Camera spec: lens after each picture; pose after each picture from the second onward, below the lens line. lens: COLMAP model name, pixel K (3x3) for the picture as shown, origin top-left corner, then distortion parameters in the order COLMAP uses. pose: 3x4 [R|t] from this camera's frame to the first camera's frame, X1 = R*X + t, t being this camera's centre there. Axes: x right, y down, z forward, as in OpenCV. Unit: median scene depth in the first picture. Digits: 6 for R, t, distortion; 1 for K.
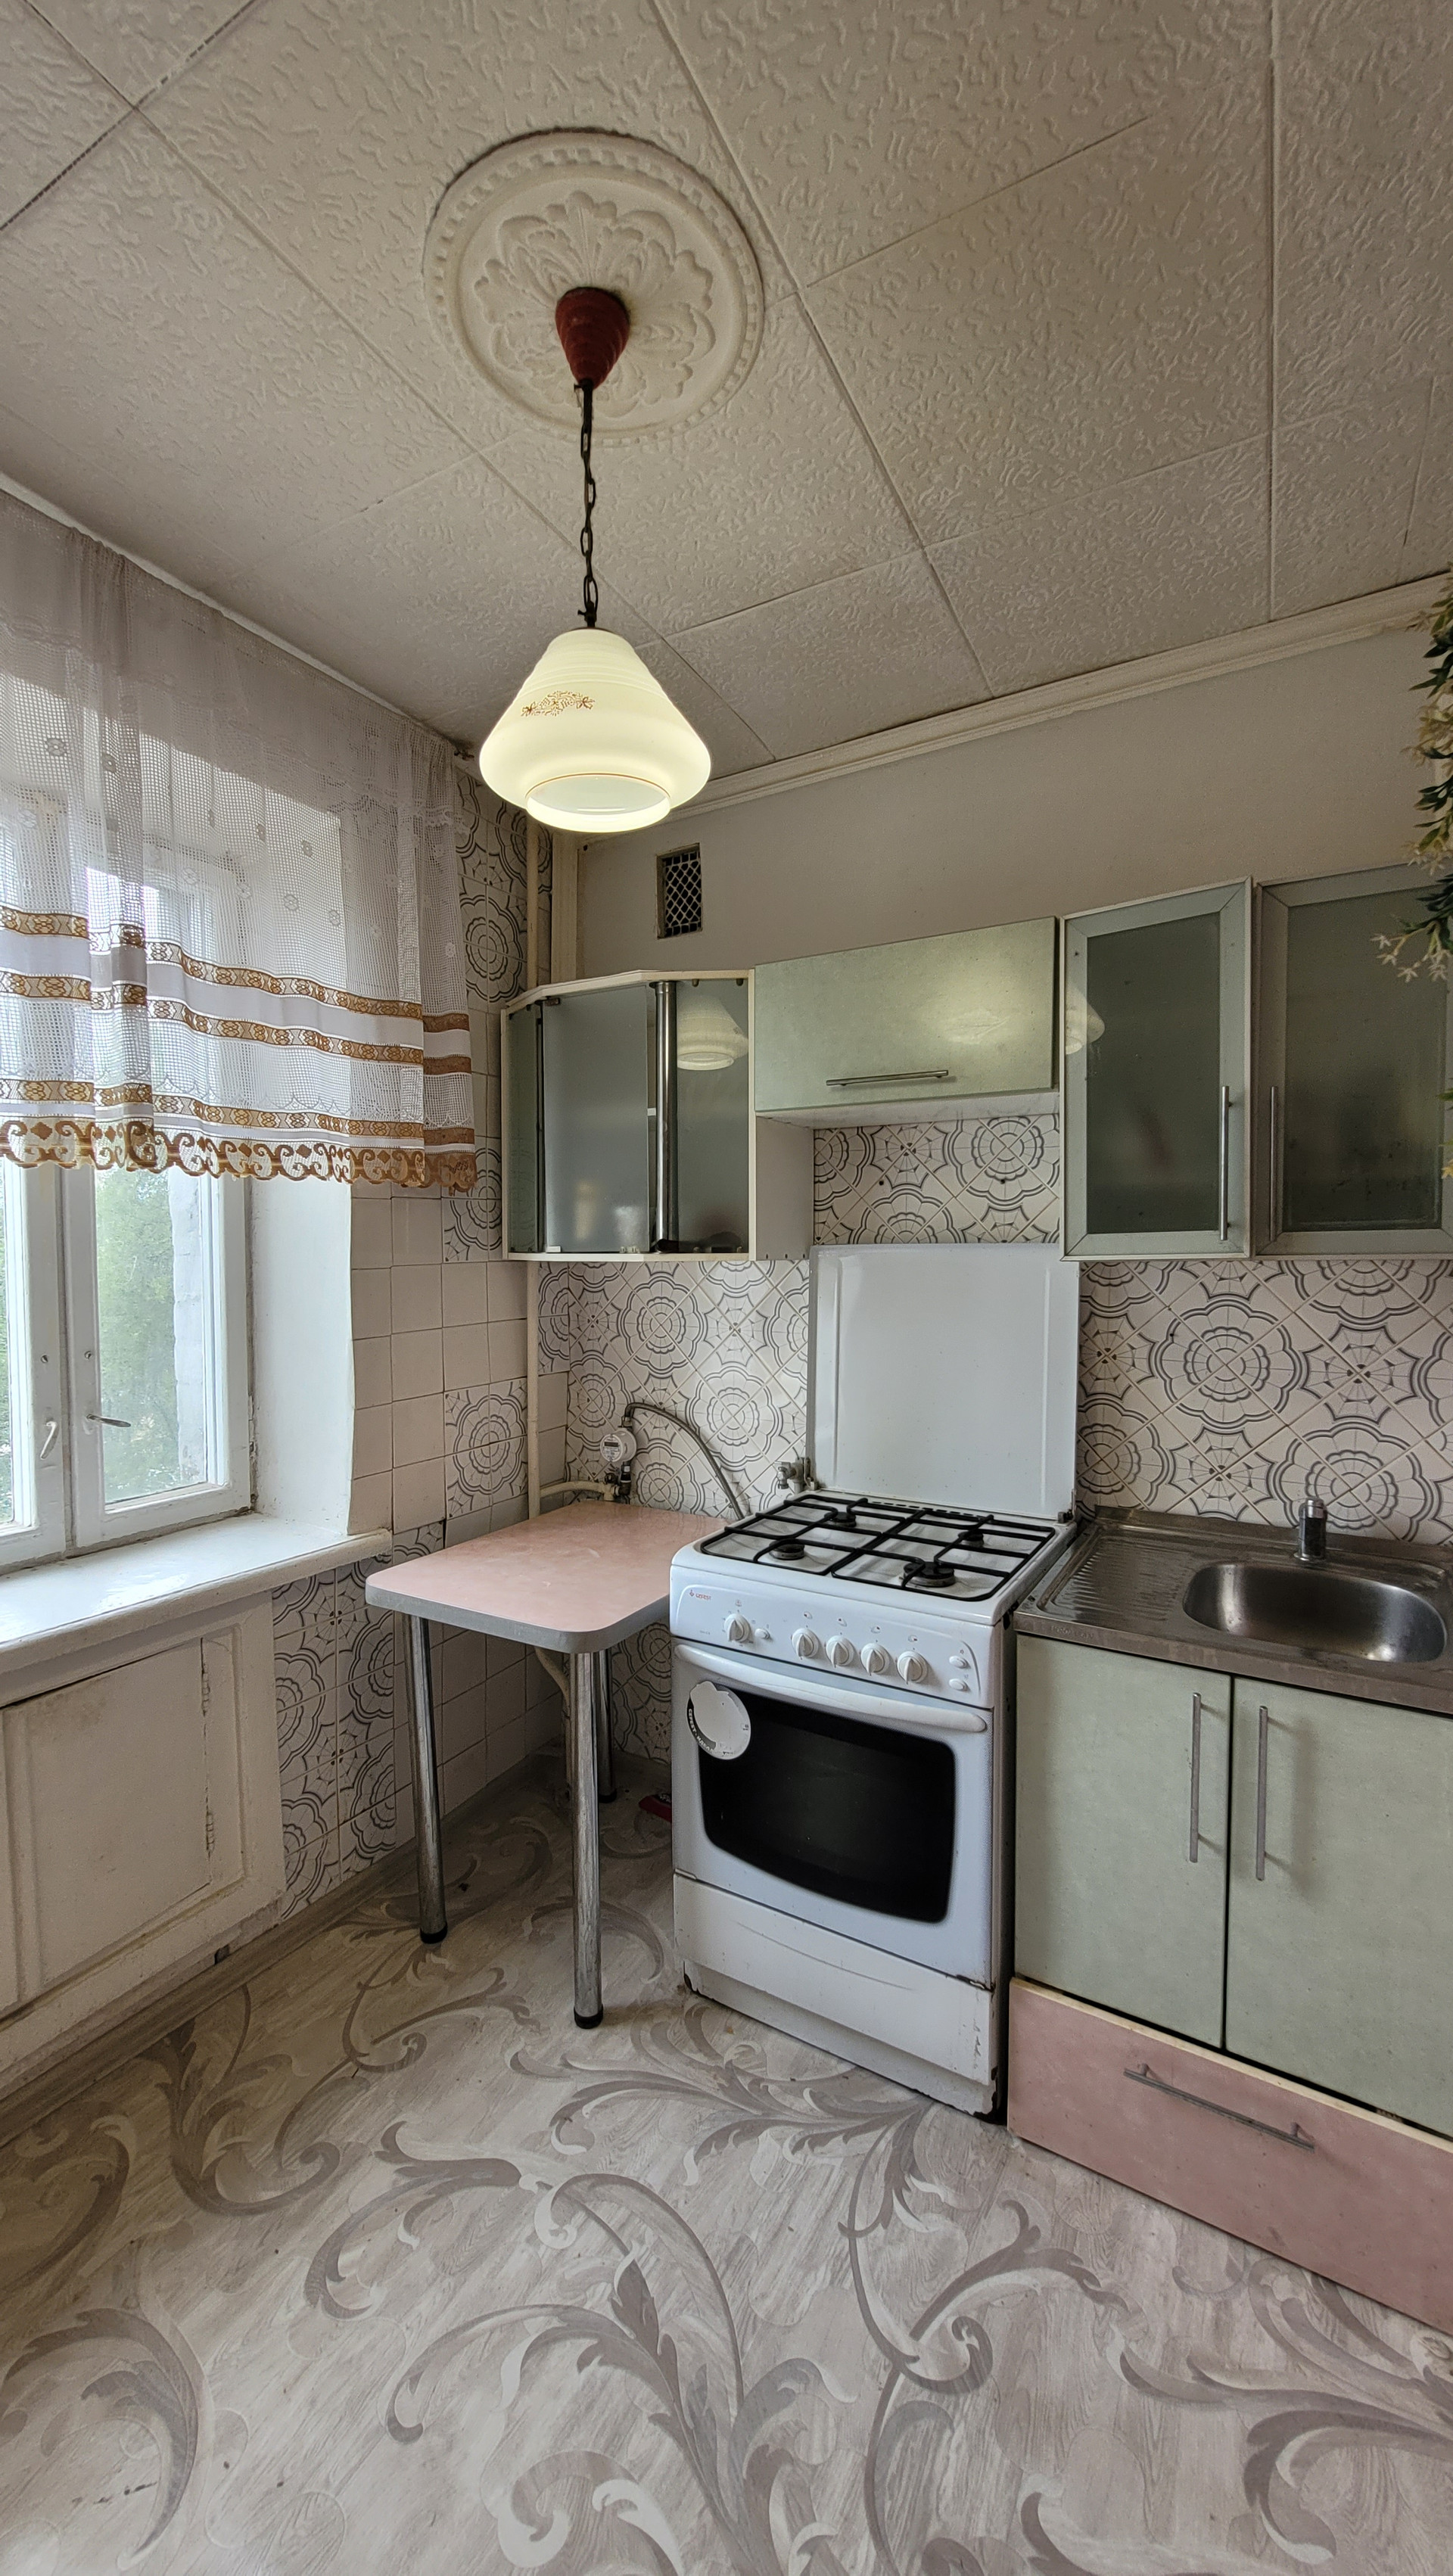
lens RADIAL K [[1012.6, 0, 721.6], [0, 1012.6, 1304.0], [0, 0, 1]] dist [0.000617, -0.000958]
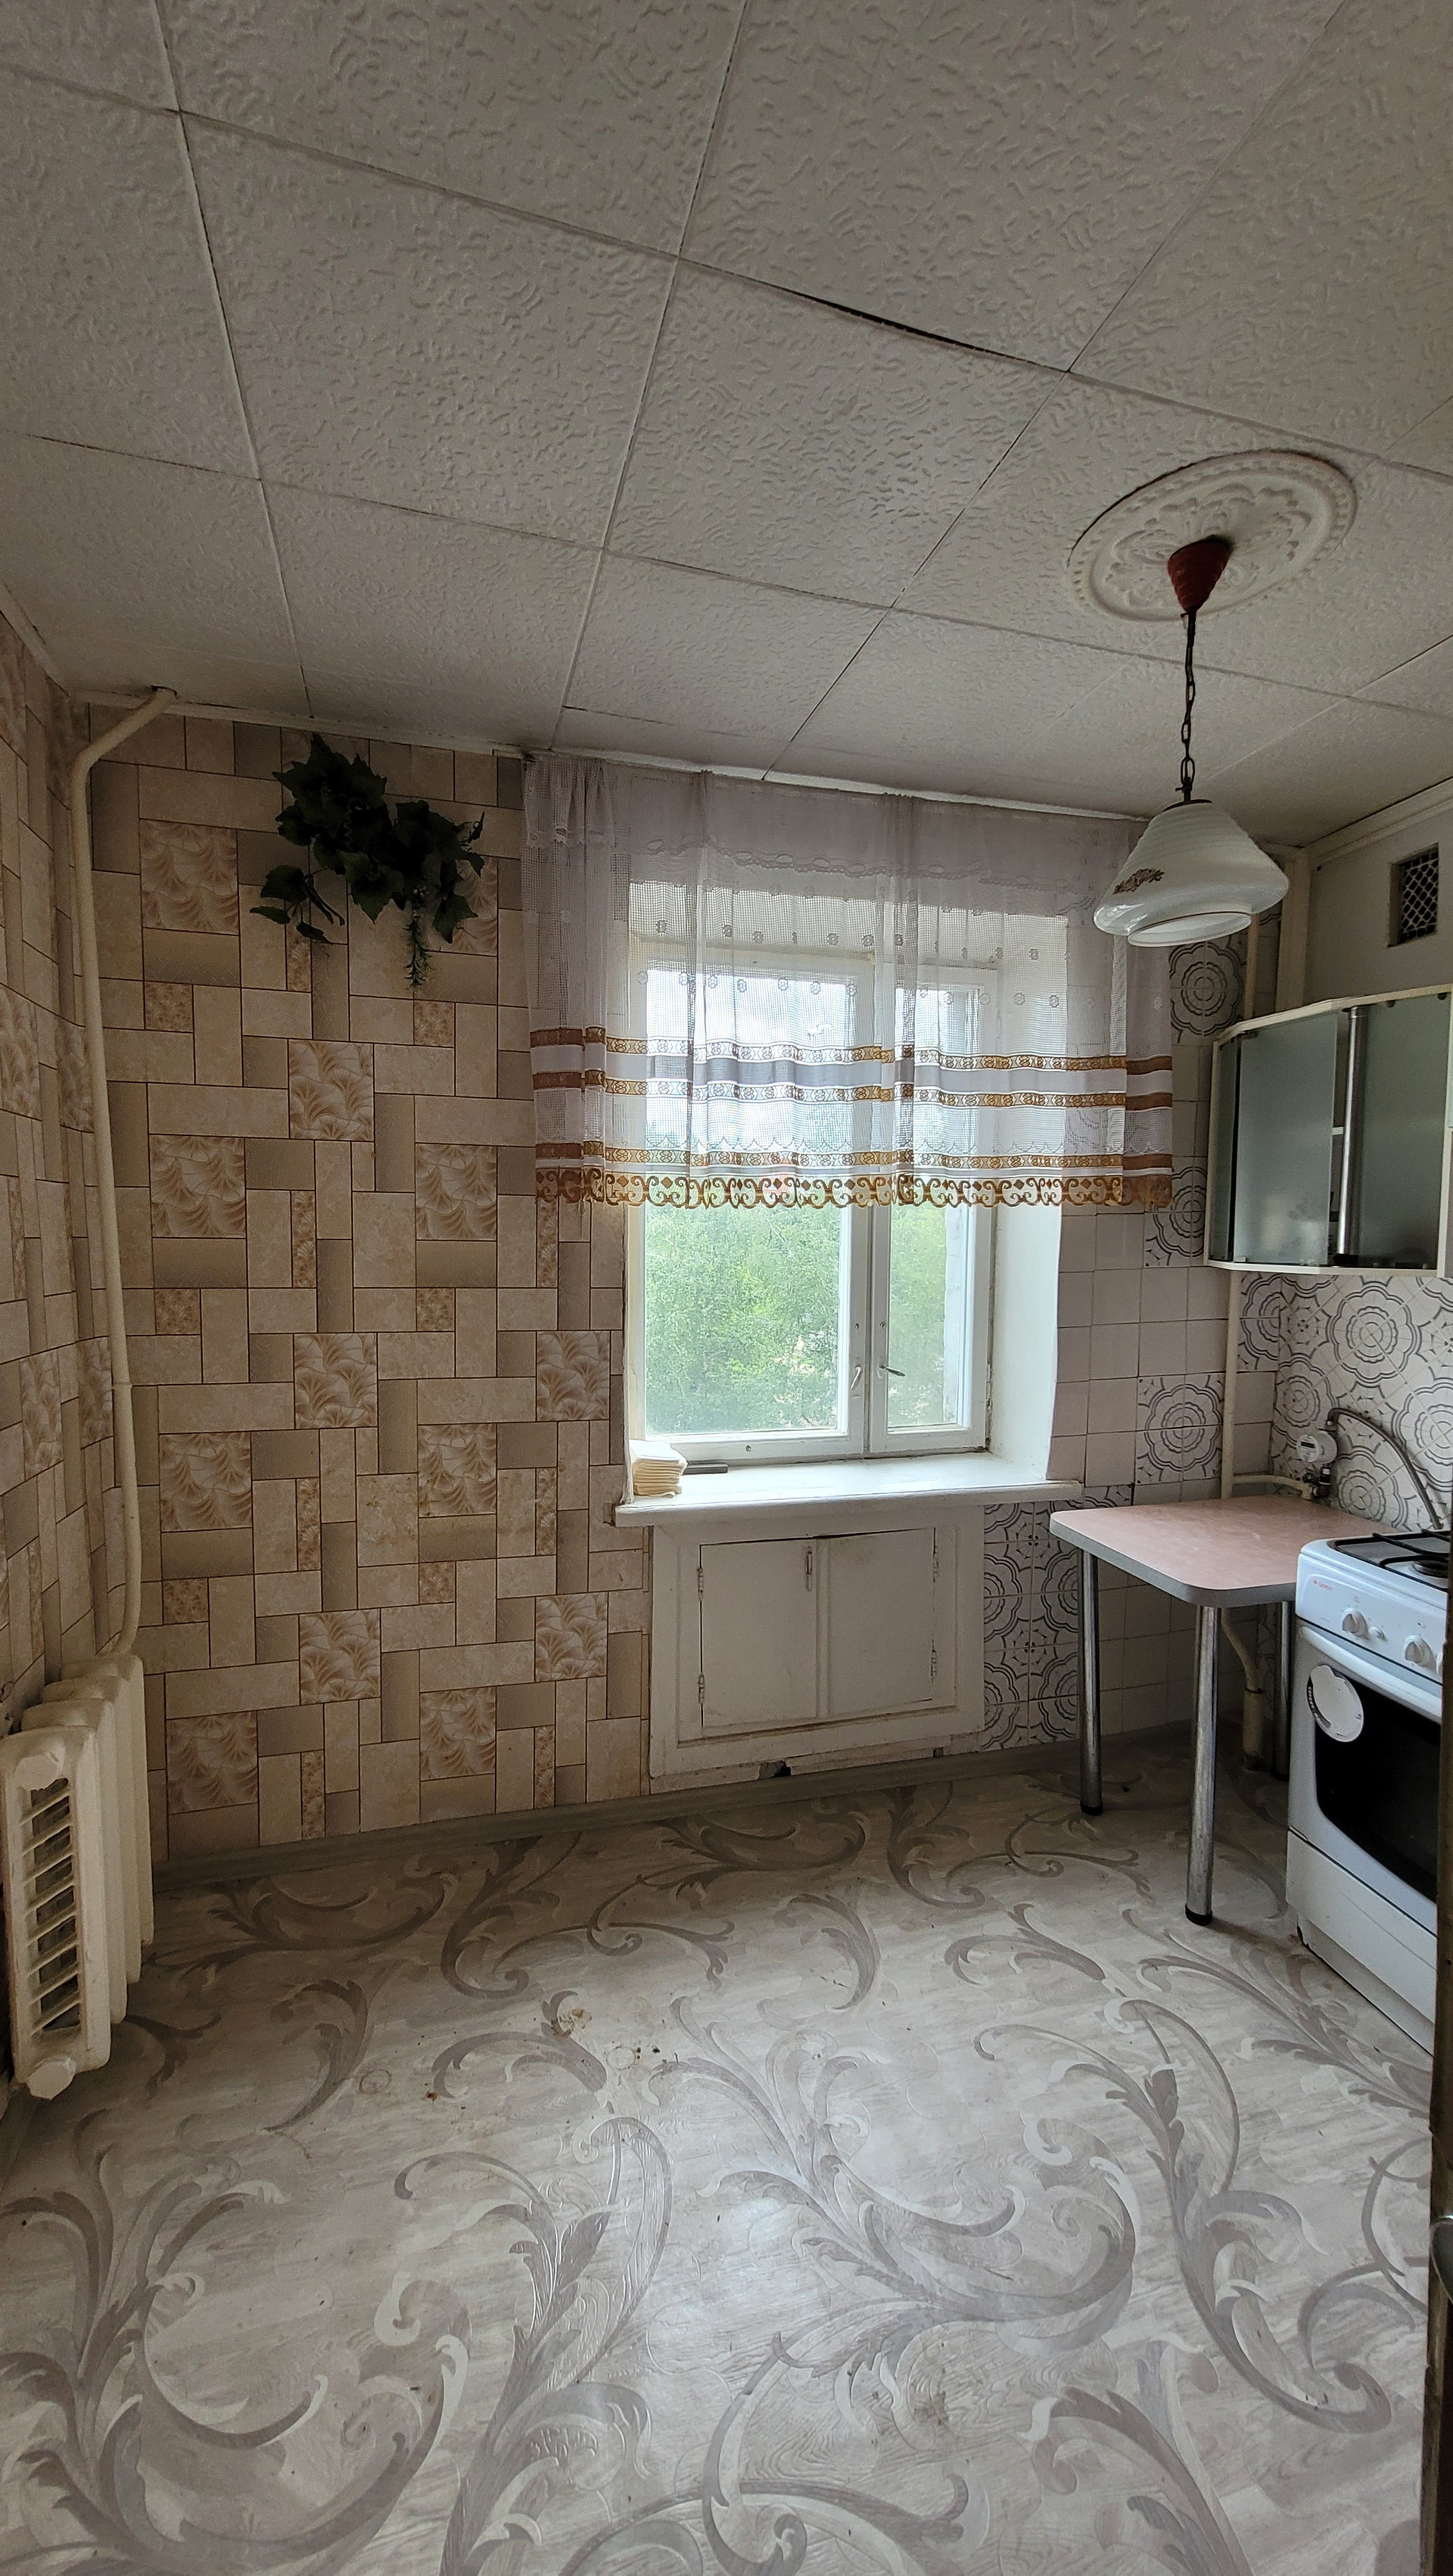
lens RADIAL K [[1012.6, 0, 720.9], [0, 1012.6, 1302.2], [0, 0, 1]] dist [0.000617, -0.000958]
pose [[0.703223, 0.055032, -0.708836, 0.274239], [-0.041435, 0.998477, 0.036412, -0.029069], [0.709761, 0.003765, 0.704432, -0.226897]]
